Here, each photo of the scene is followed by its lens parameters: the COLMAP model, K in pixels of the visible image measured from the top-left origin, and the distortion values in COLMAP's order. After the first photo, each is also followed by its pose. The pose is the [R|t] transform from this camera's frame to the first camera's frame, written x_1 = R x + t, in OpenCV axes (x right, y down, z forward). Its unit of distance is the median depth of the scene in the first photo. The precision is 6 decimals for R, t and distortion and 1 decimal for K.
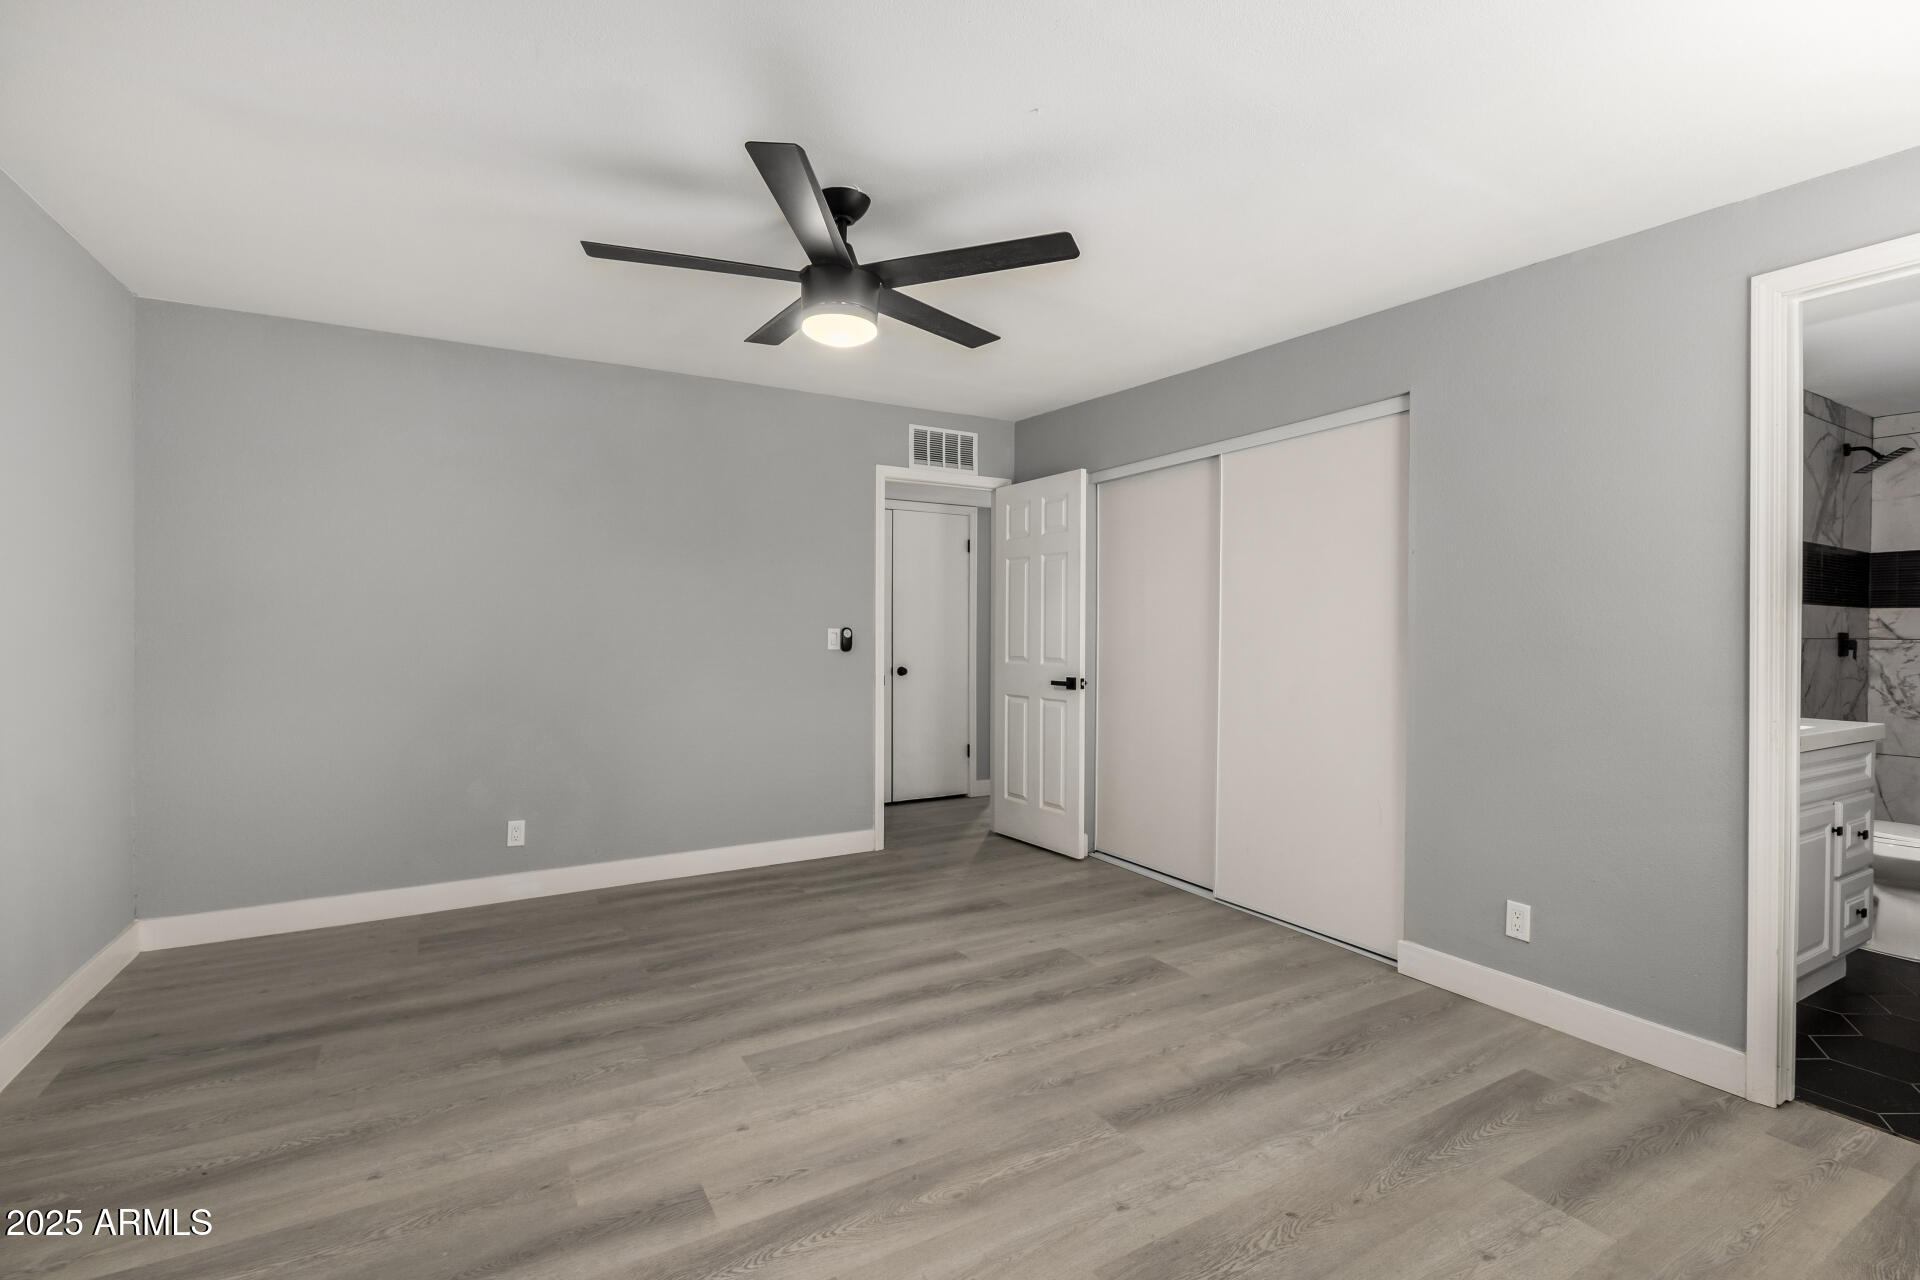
lens RADIAL K [[861.2, 0, 959.5], [0, 861.2, 637.9], [0, 0, 1]] dist [-0.005213, -0.001104]
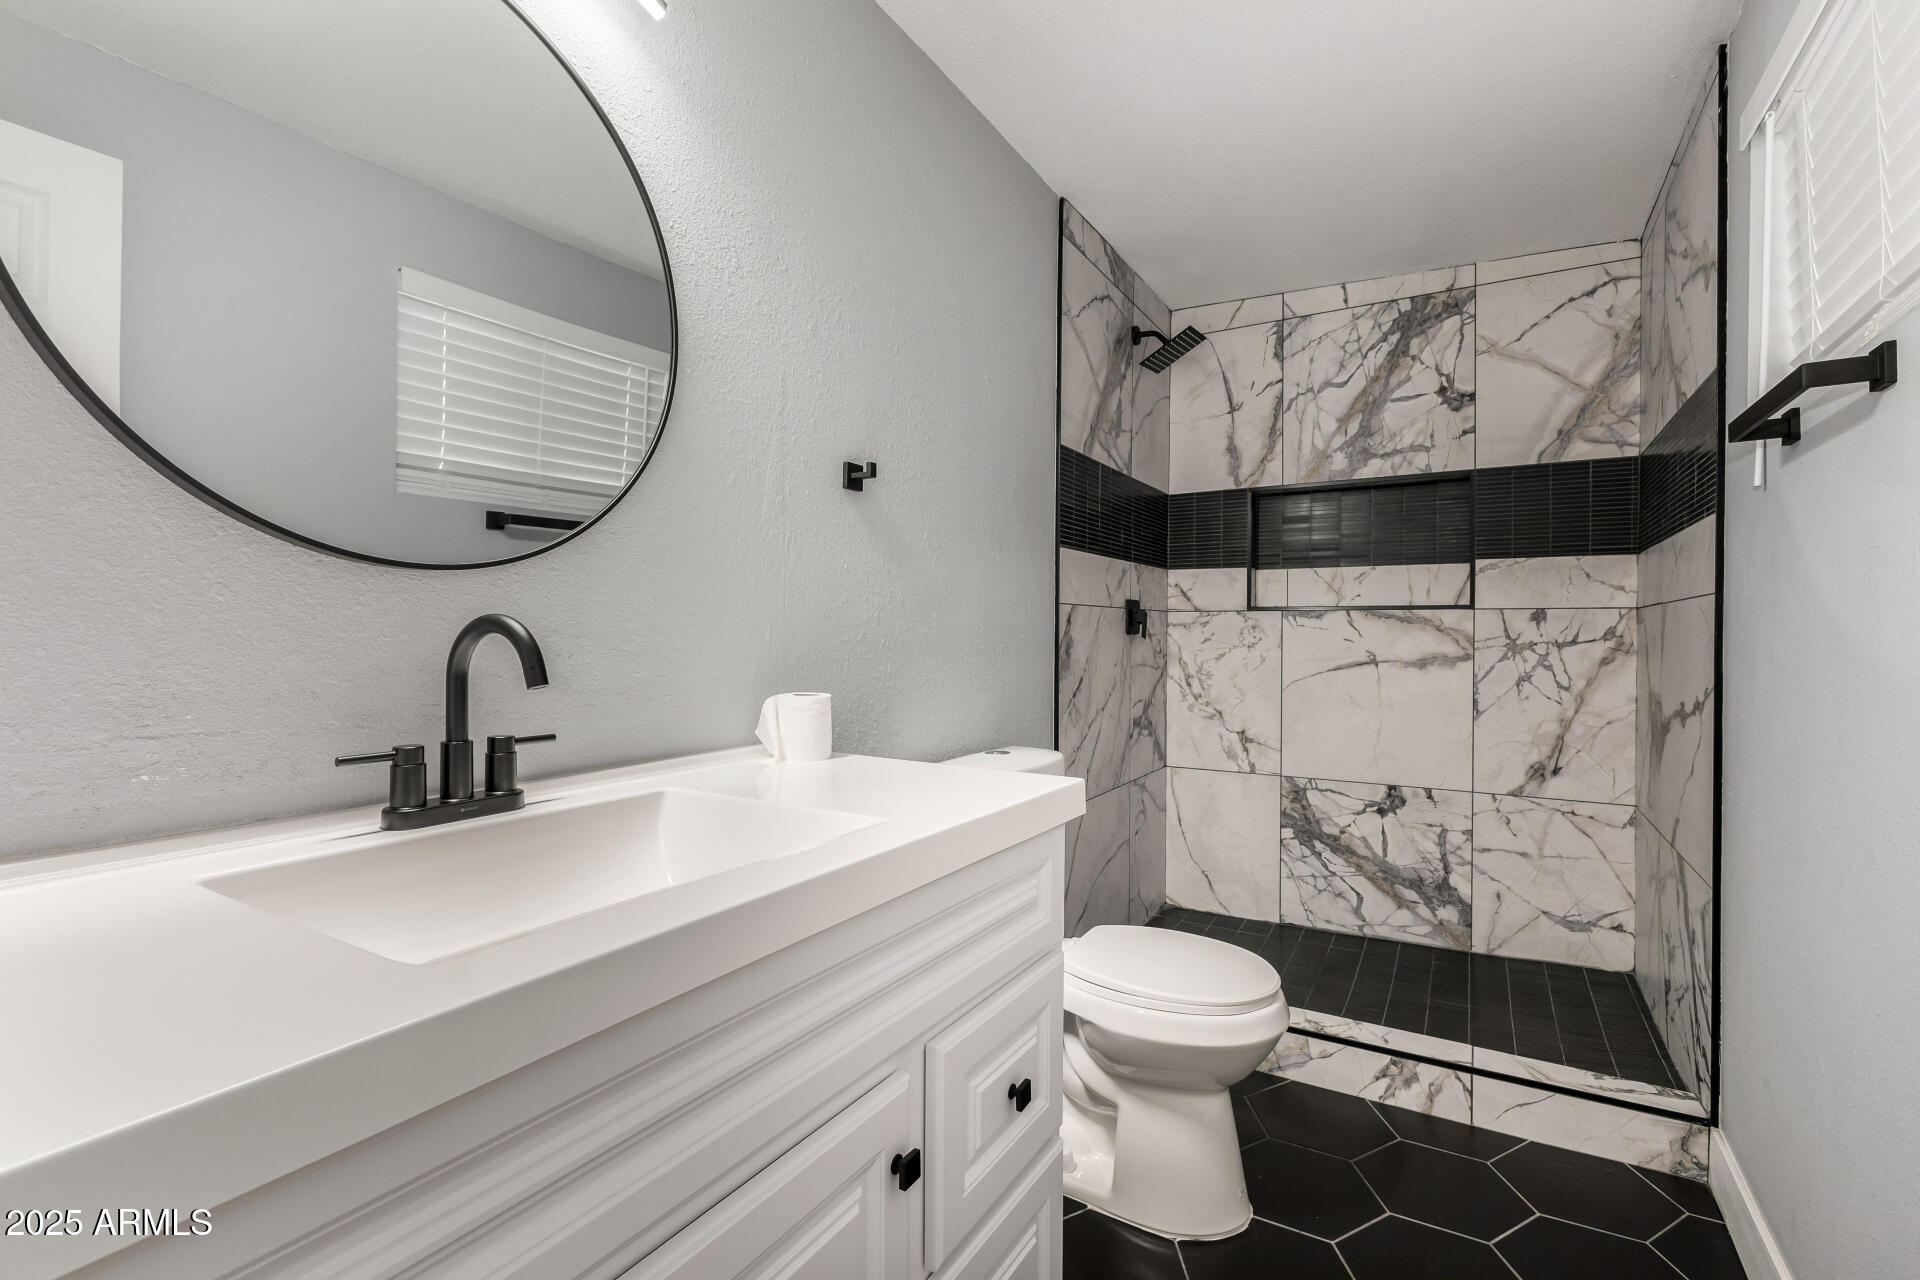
lens RADIAL K [[861.2, 0, 962.3], [0, 861.2, 637.7], [0, 0, 1]] dist [-0.005213, -0.001104]
pose [[0.873583, -0.008375, 0.486604, 0.562447], [0.004624, 0.999950, 0.008909, 0.016936], [-0.486654, -0.005533, 0.873577, 0.449956]]
